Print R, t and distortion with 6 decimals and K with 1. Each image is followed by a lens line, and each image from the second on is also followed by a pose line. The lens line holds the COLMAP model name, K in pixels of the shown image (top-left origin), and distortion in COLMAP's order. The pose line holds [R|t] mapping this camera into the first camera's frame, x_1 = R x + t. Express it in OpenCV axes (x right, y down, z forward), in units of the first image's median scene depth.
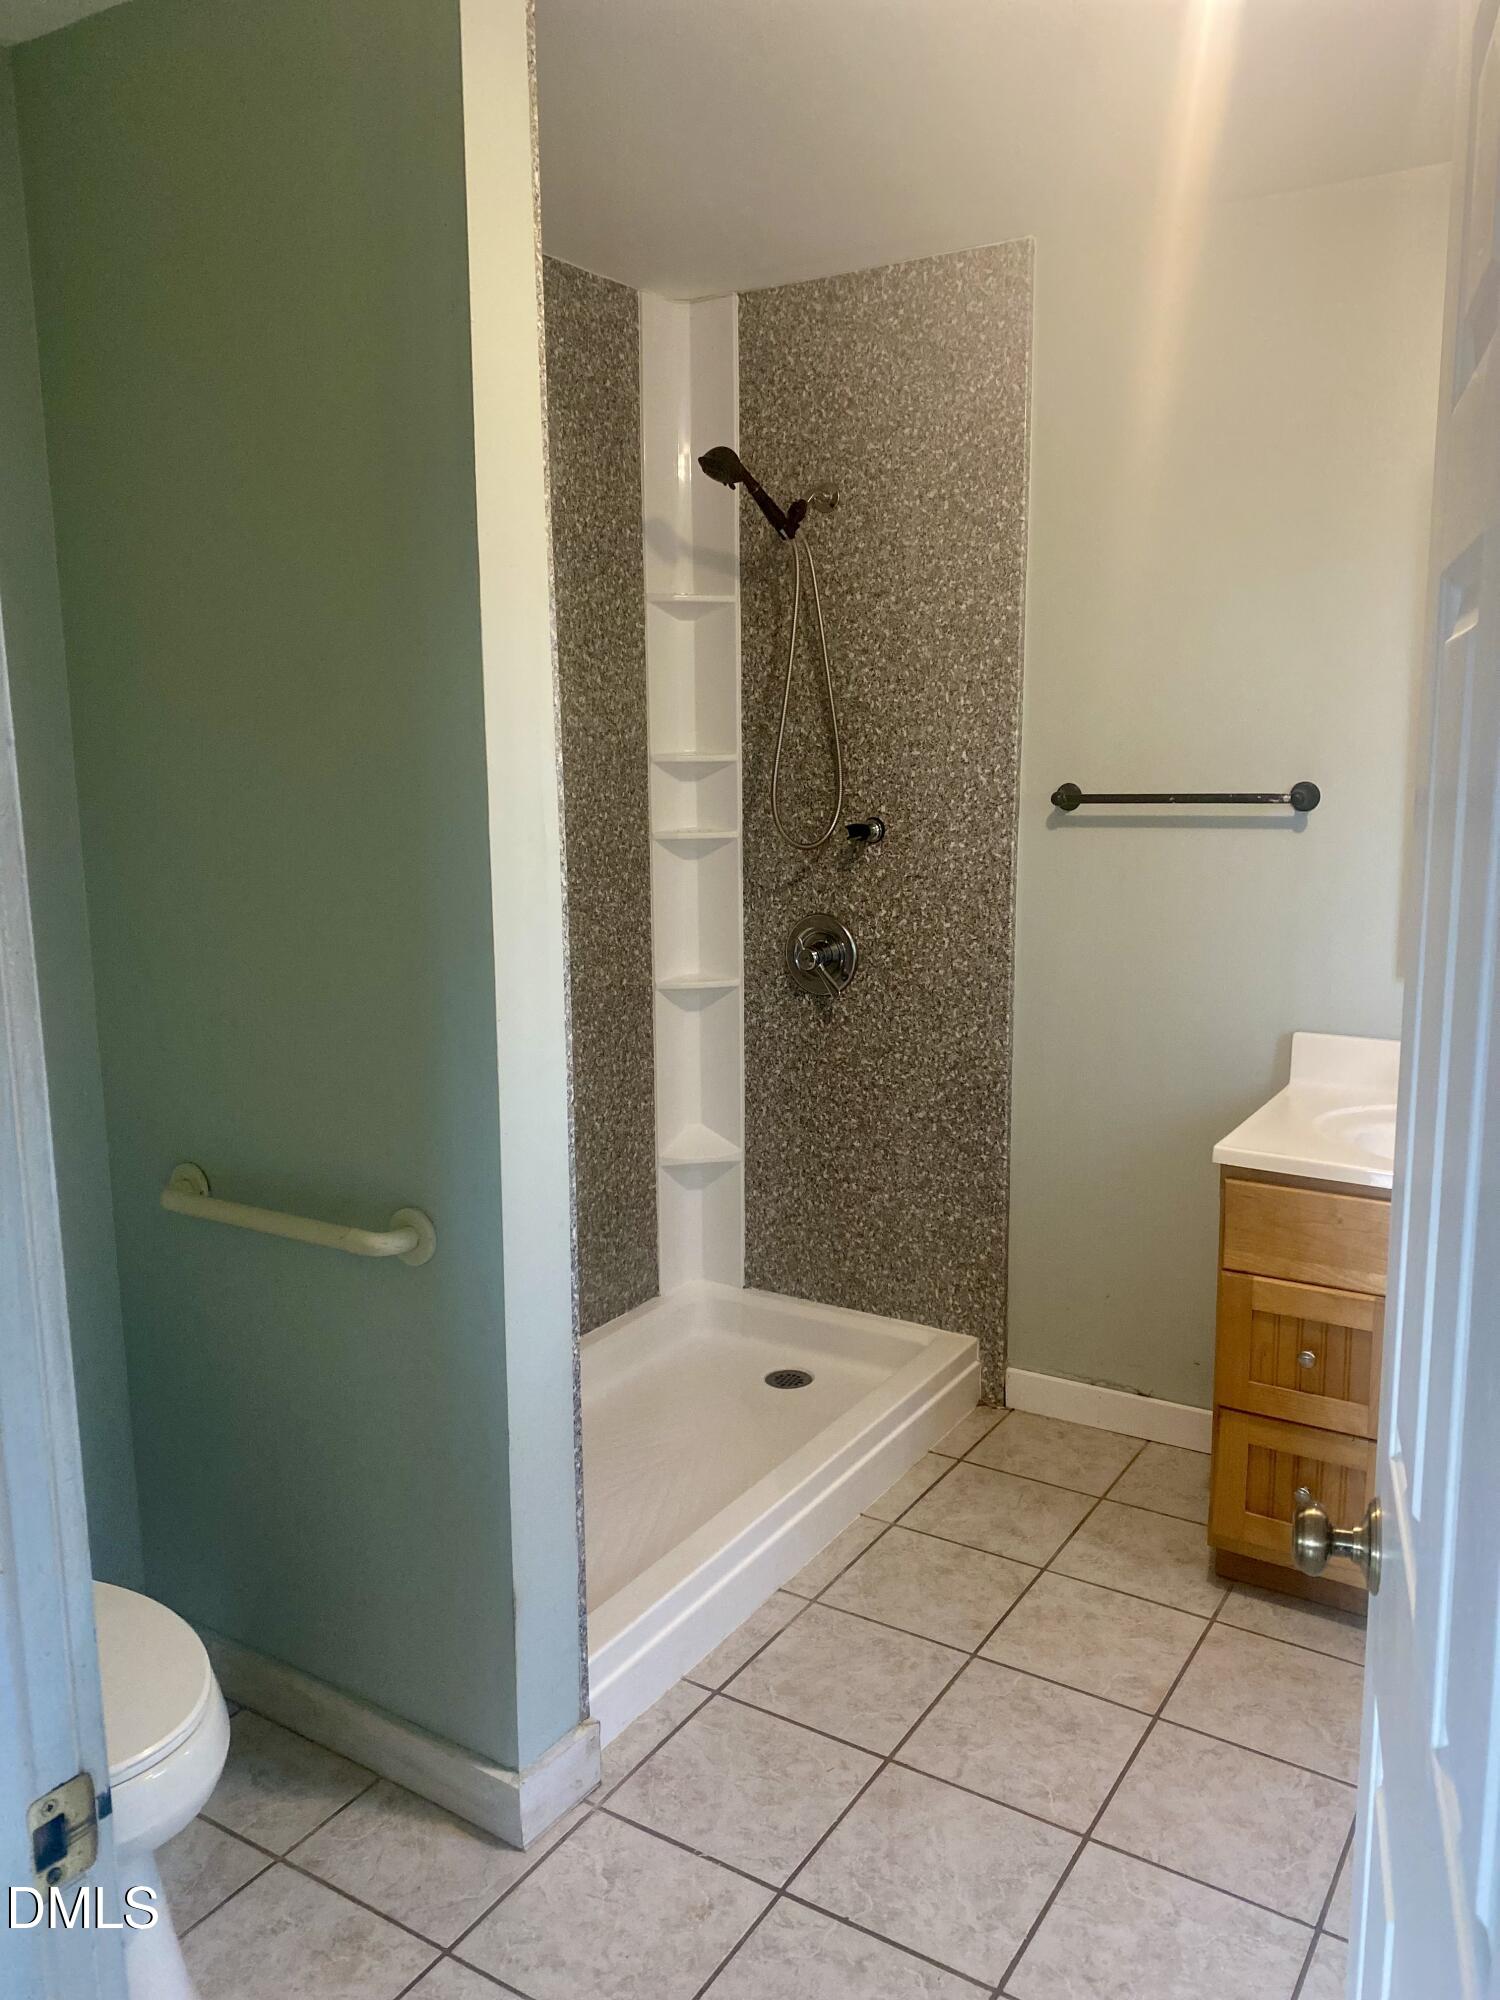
lens RADIAL K [[1528.8, 0, 750.0], [0, 1528.8, 1000.0], [0, 0, 1]] dist [0.114124, -0.357518]
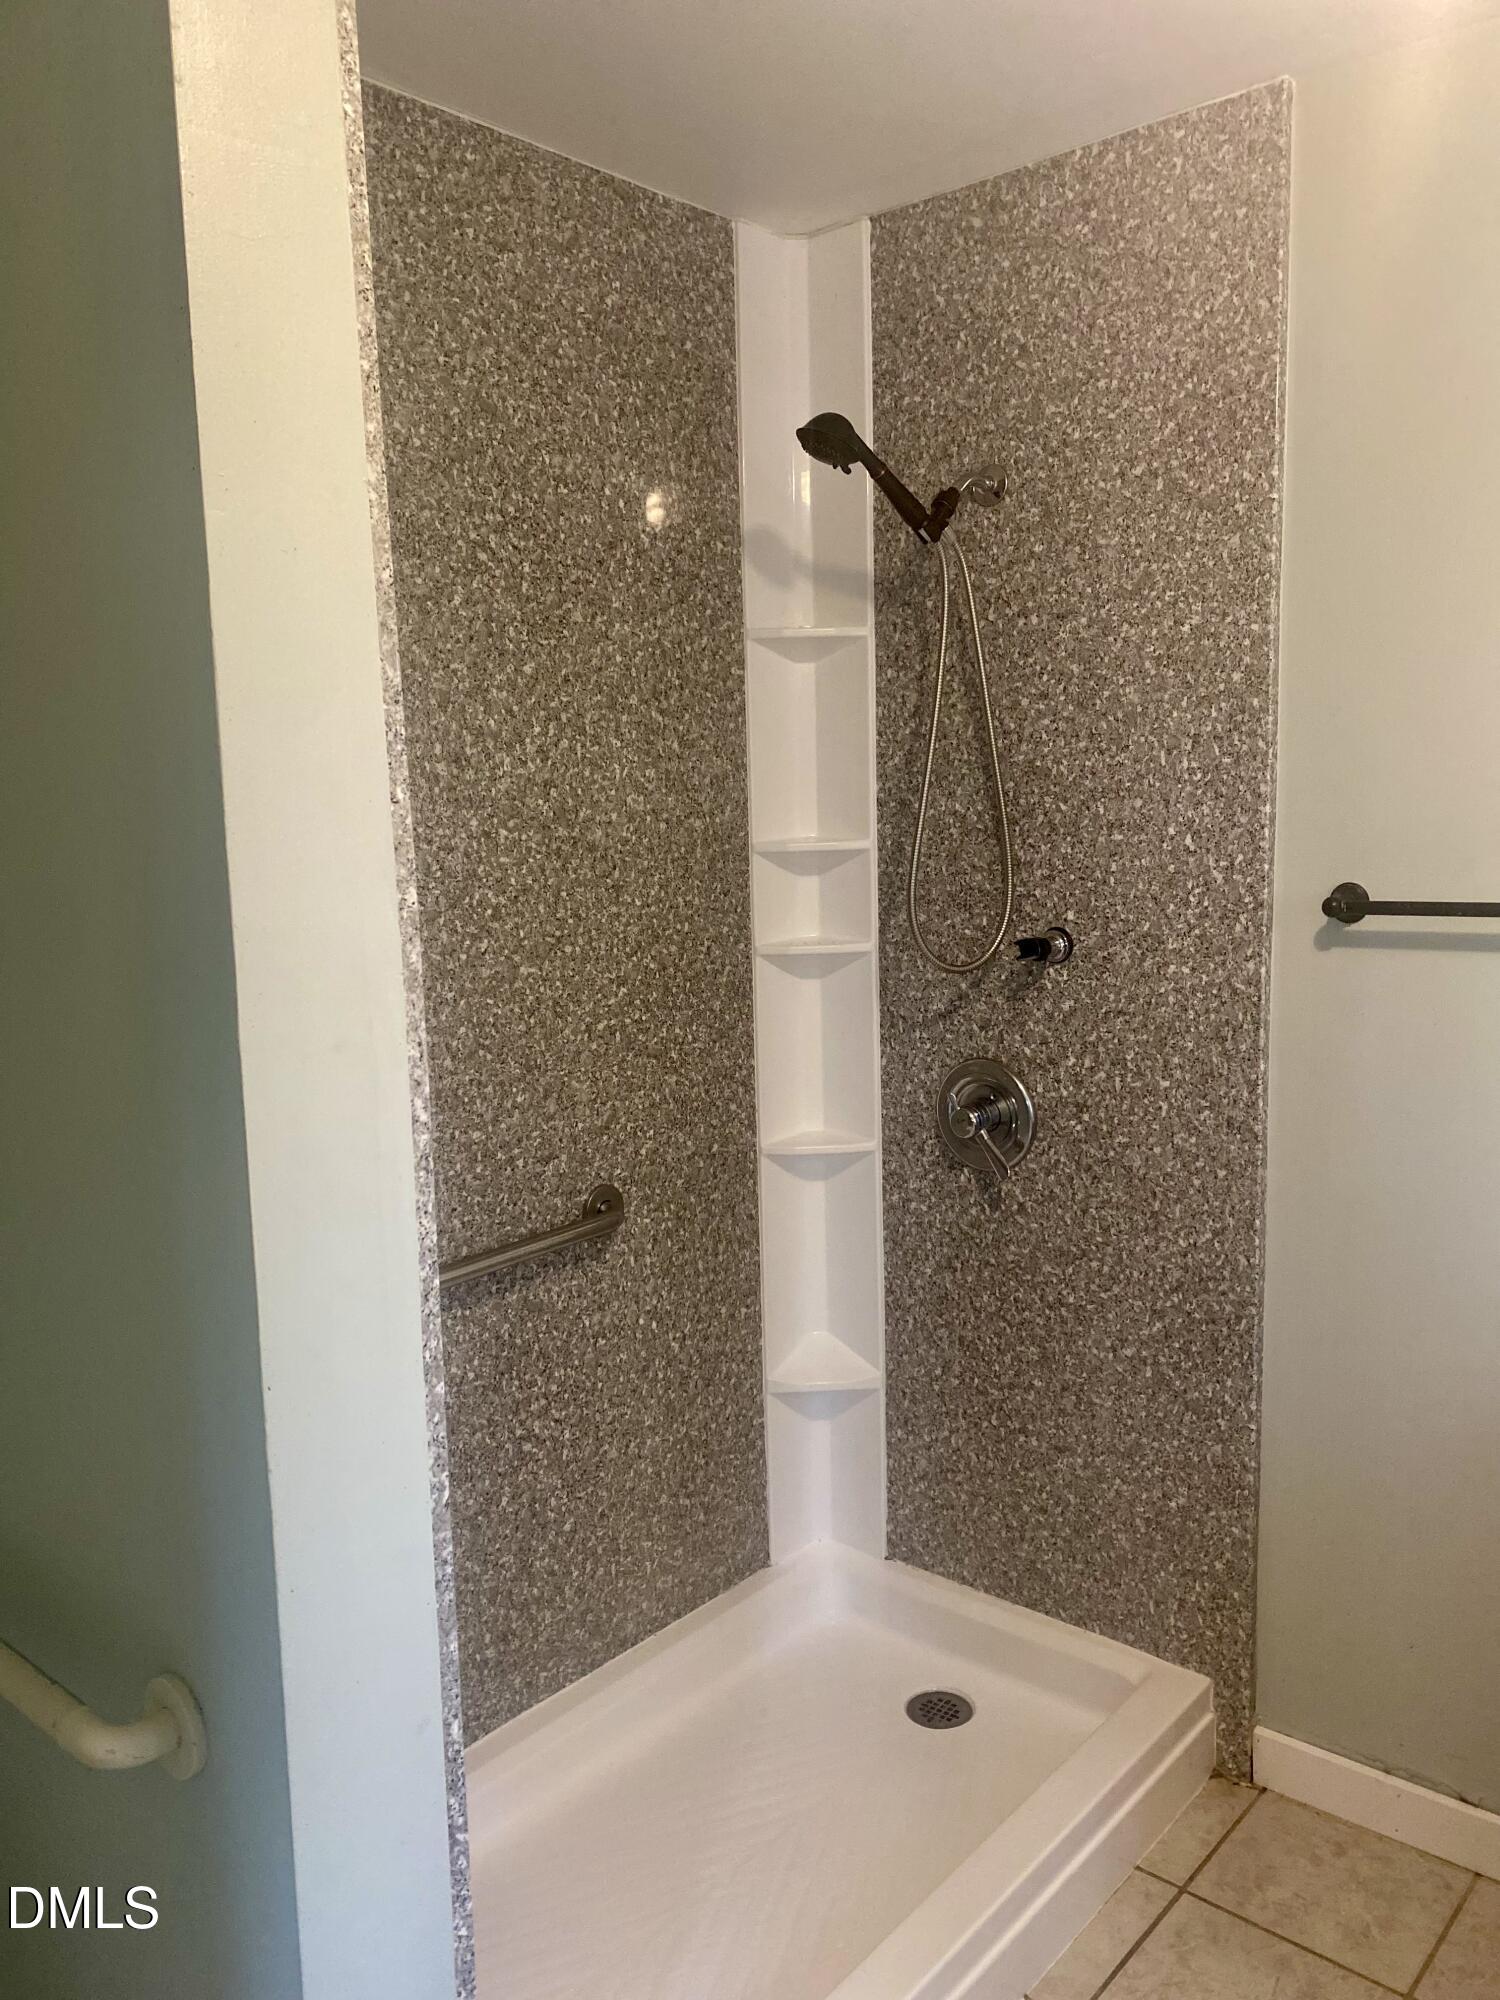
lens RADIAL K [[1537.7, 0, 750.0], [0, 1537.7, 1000.0], [0, 0, 1]] dist [0.009701, -0.014681]
pose [[0.988138, 0.002807, -0.153543, 0.049880], [-0.008205, 0.999370, -0.034534, -0.061092], [0.153349, 0.035384, 0.987538, 0.283563]]
